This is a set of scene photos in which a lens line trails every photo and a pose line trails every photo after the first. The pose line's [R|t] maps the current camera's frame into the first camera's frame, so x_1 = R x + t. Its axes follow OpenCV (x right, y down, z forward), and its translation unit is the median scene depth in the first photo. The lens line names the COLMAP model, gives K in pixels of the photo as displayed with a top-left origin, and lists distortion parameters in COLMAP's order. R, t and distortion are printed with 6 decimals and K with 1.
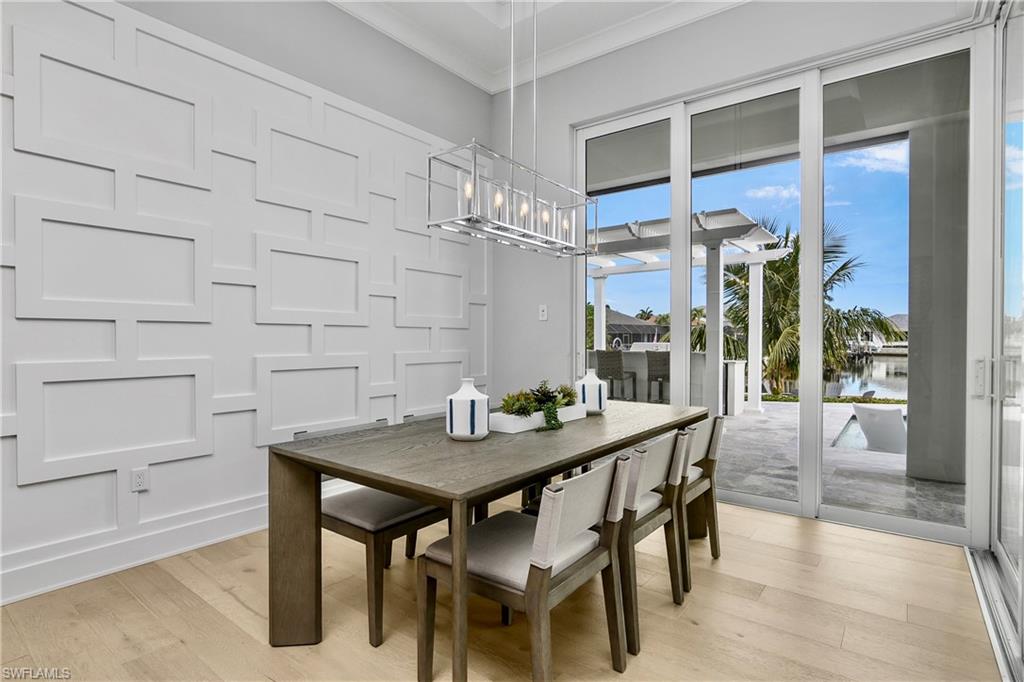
lens RADIAL K [[511.7, 0, 506.8], [0, 511.7, 343.6], [0, 0, 1]] dist [-0.010443, -0.000581]
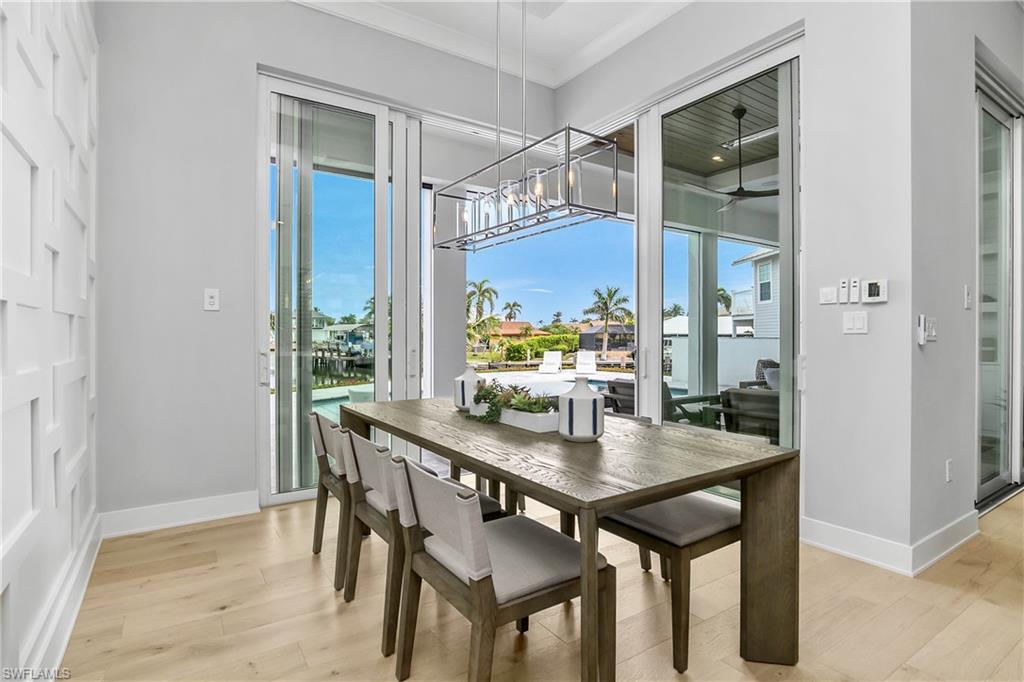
lens RADIAL K [[511.7, 0, 505.3], [0, 511.7, 336.1], [0, 0, 1]] dist [-0.010443, -0.000581]
pose [[0.335340, -0.006157, 0.942077, -0.543226], [0.008680, 0.999956, 0.003446, -0.008807], [-0.942057, 0.007022, 0.335379, 0.422076]]
